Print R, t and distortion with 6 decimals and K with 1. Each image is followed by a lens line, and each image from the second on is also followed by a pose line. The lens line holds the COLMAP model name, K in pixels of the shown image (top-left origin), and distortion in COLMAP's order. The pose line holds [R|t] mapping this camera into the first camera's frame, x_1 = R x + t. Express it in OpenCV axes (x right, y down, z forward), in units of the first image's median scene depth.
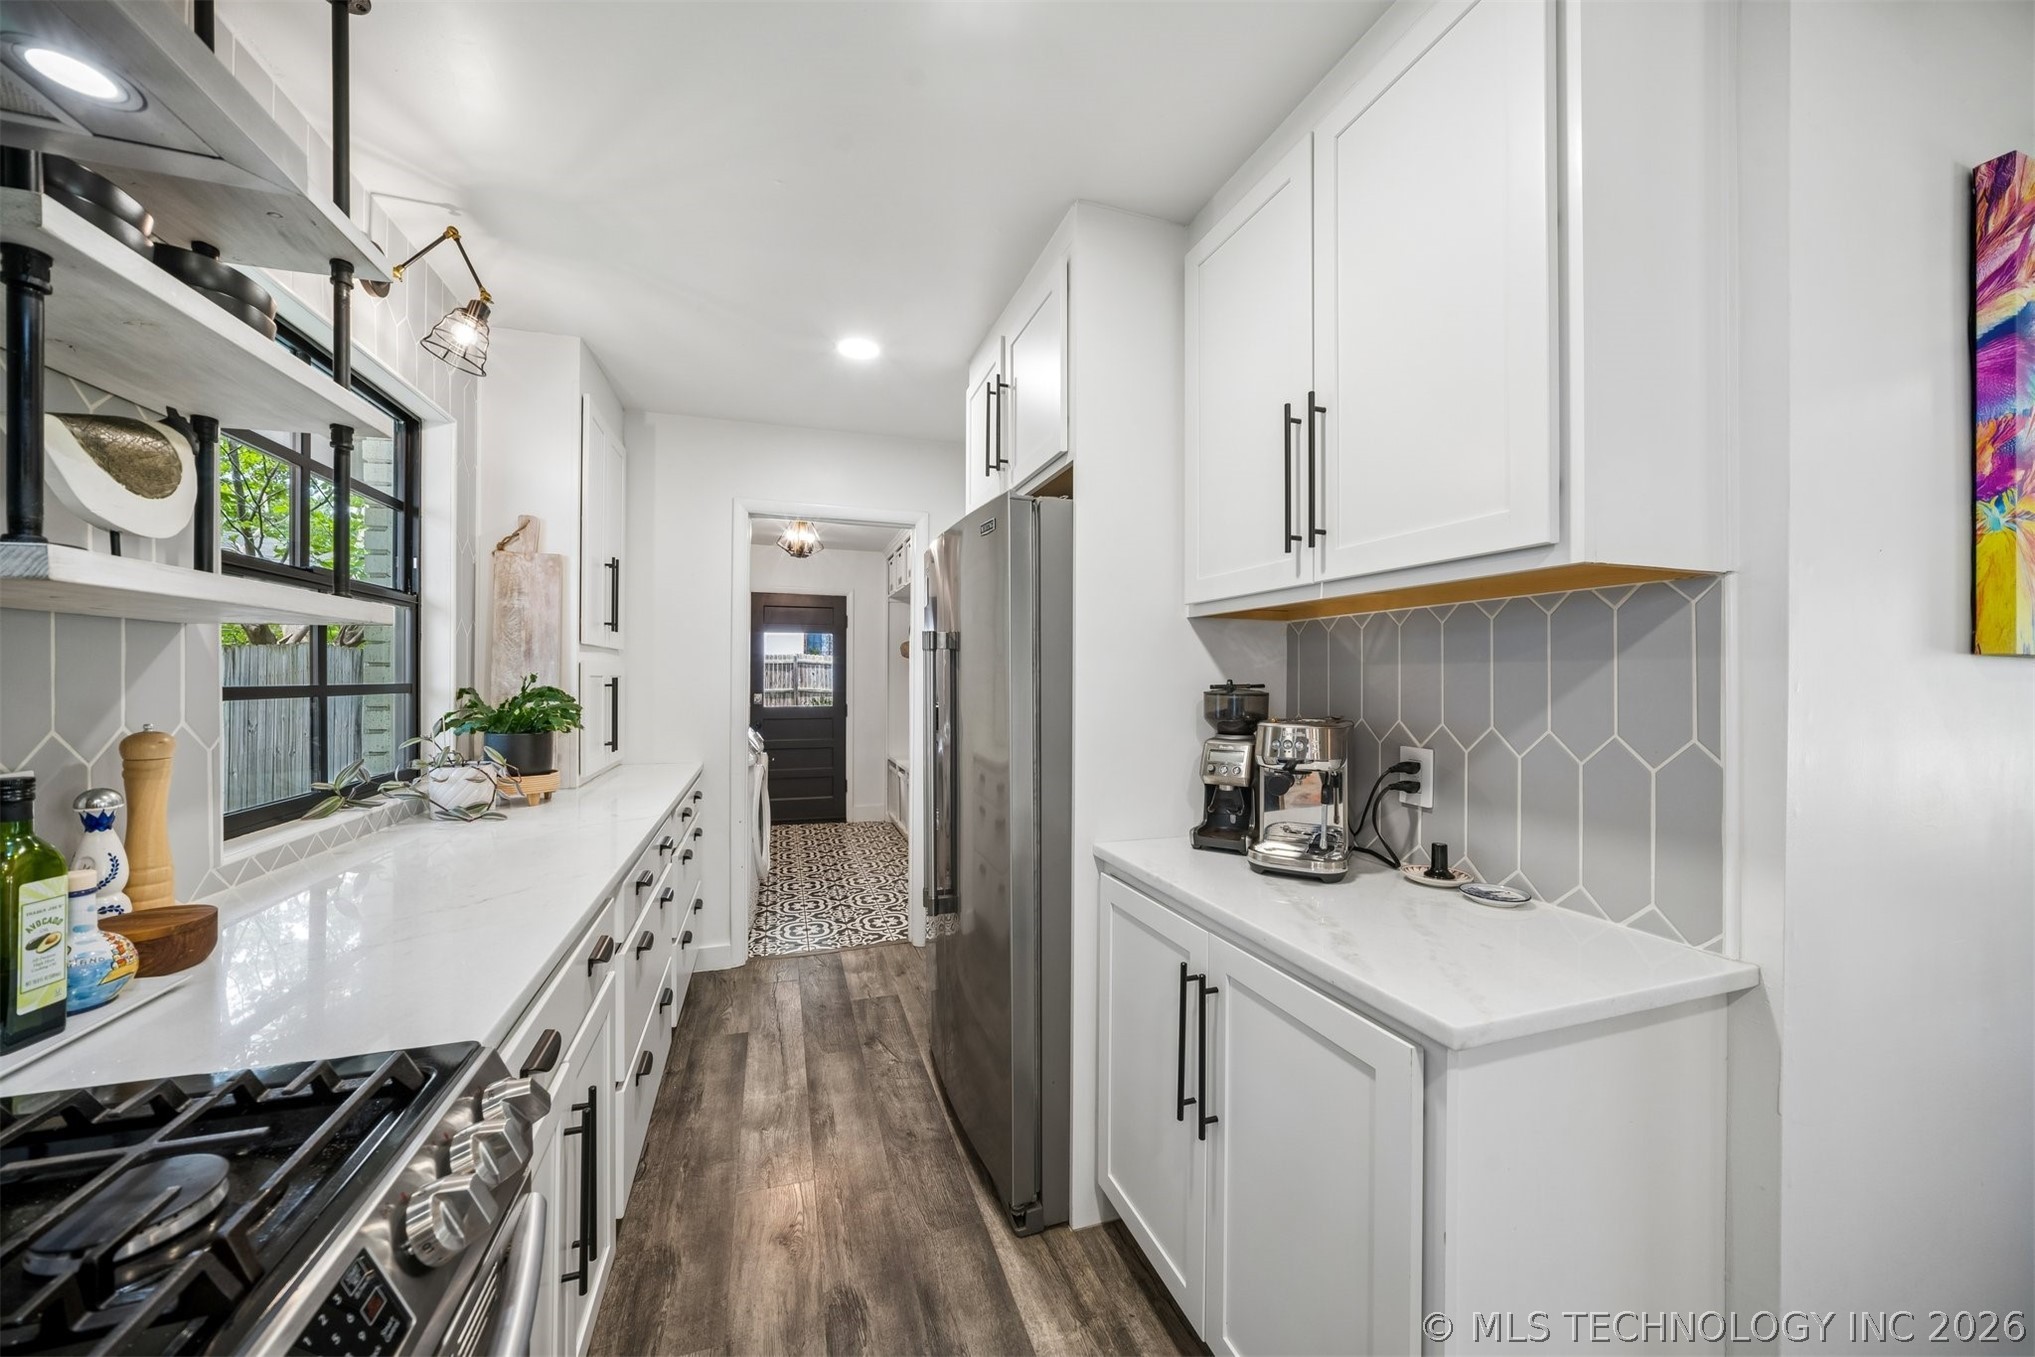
lens RADIAL K [[713.5, 0, 1012.7], [0, 713.5, 667.5], [0, 0, 1]] dist [0.000328, 0.000070]
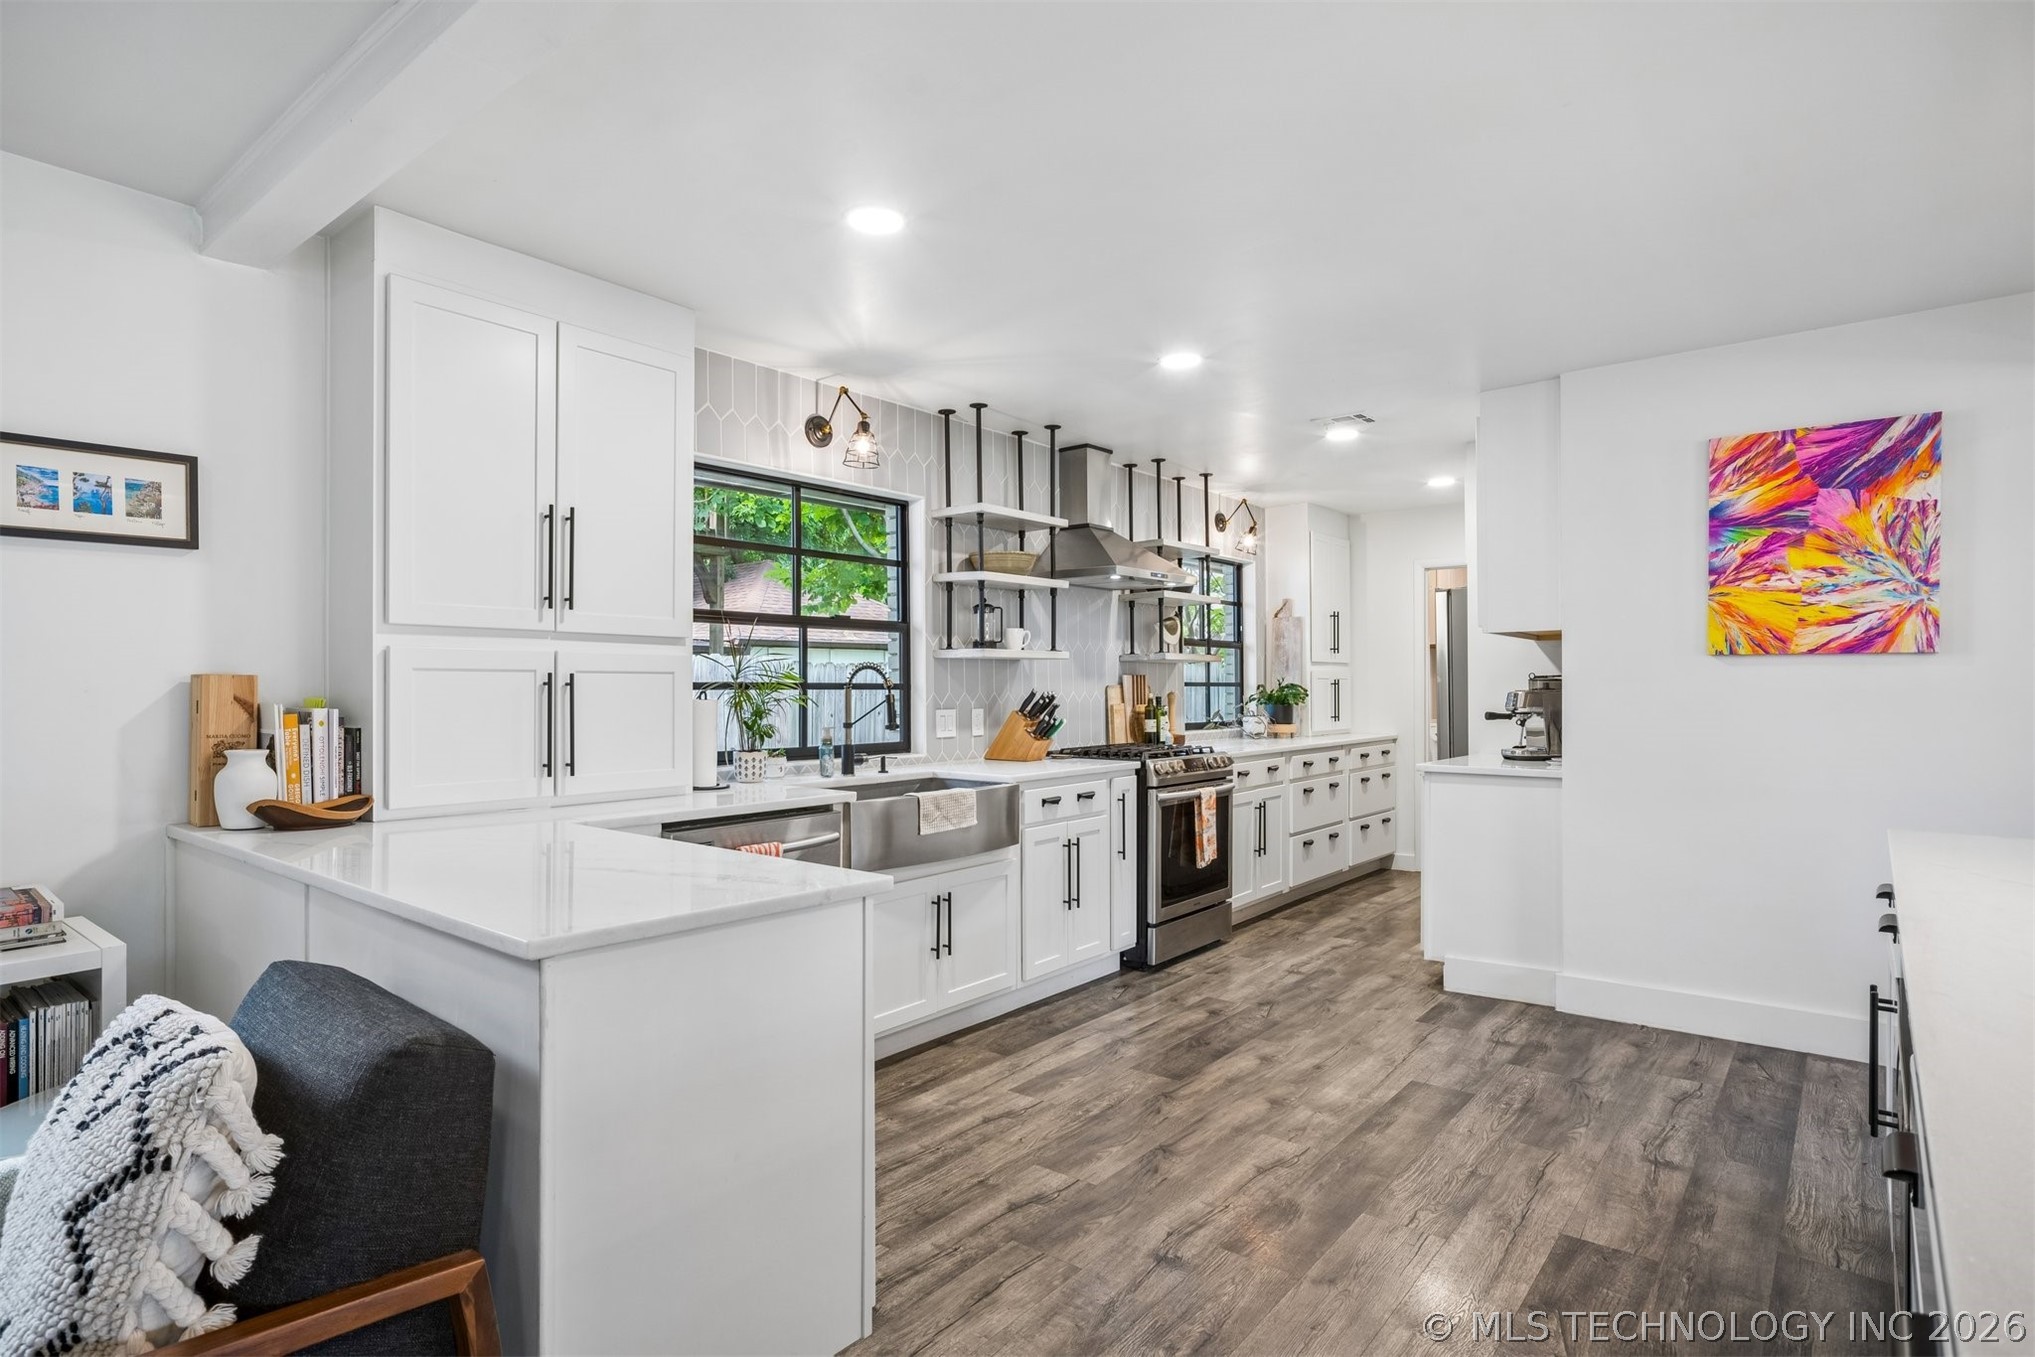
lens RADIAL K [[1061.0, 0, 1017.5], [0, 1061.0, 678.5], [0, 0, 1]] dist [0.001784, 0.000559]
pose [[0.546319, -0.015603, -0.837432, 1.627559], [0.017643, 0.999819, -0.007119, 0.021735], [0.837391, -0.010885, 0.546496, -1.468456]]
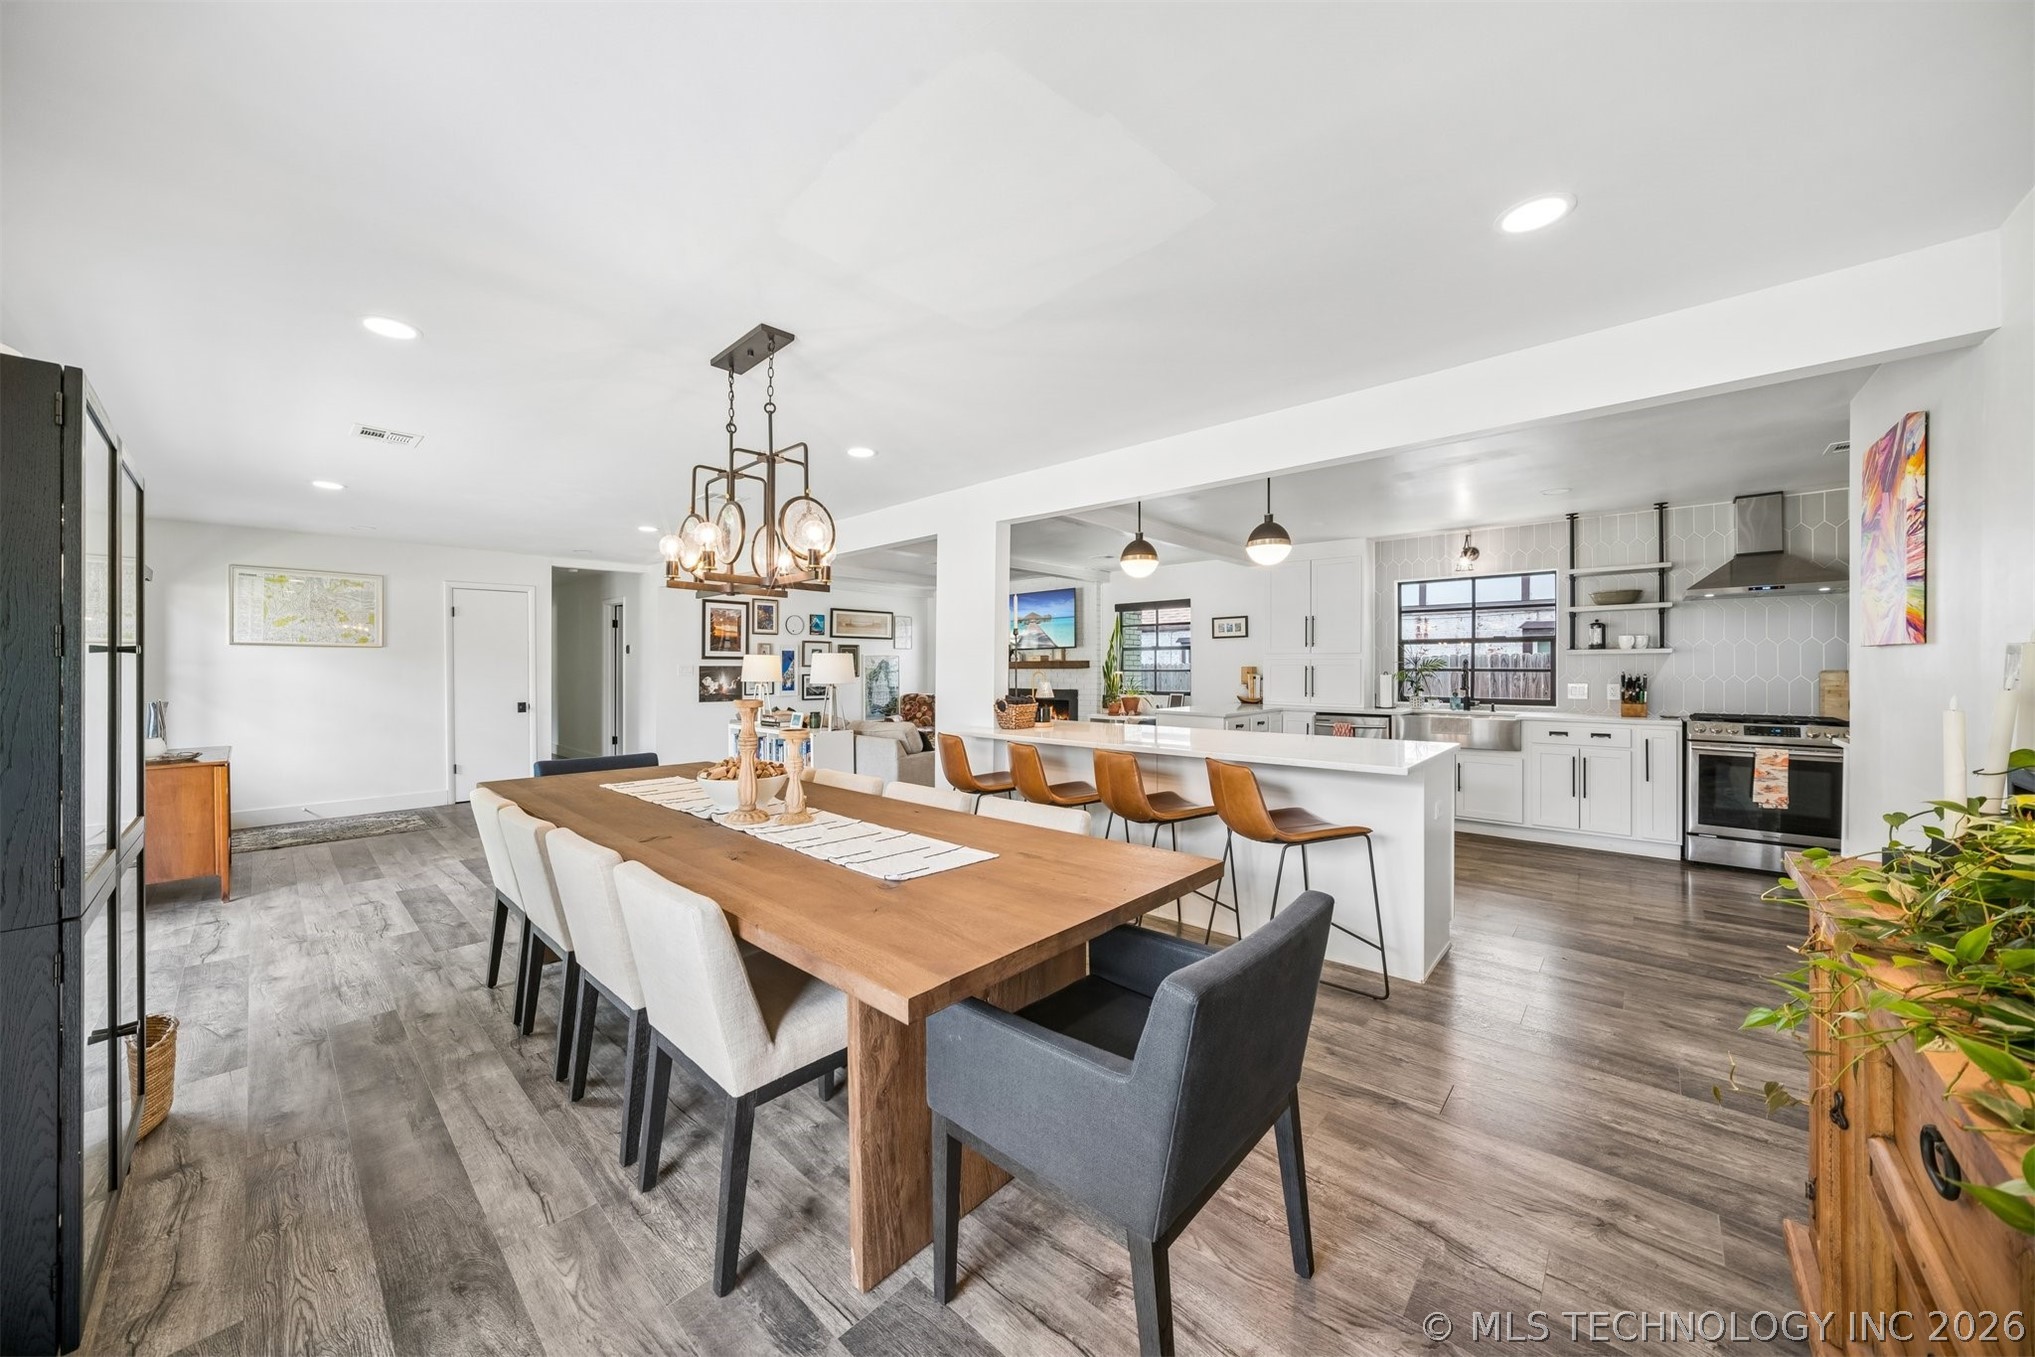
lens RADIAL K [[713.5, 0, 1012.7], [0, 713.5, 667.5], [0, 0, 1]] dist [0.000328, 0.000070]
pose [[-0.865648, -0.005652, -0.500621, 2.876278], [0.001288, 0.999908, -0.013516, 0.041601], [0.500651, -0.012345, -0.865561, 0.921940]]
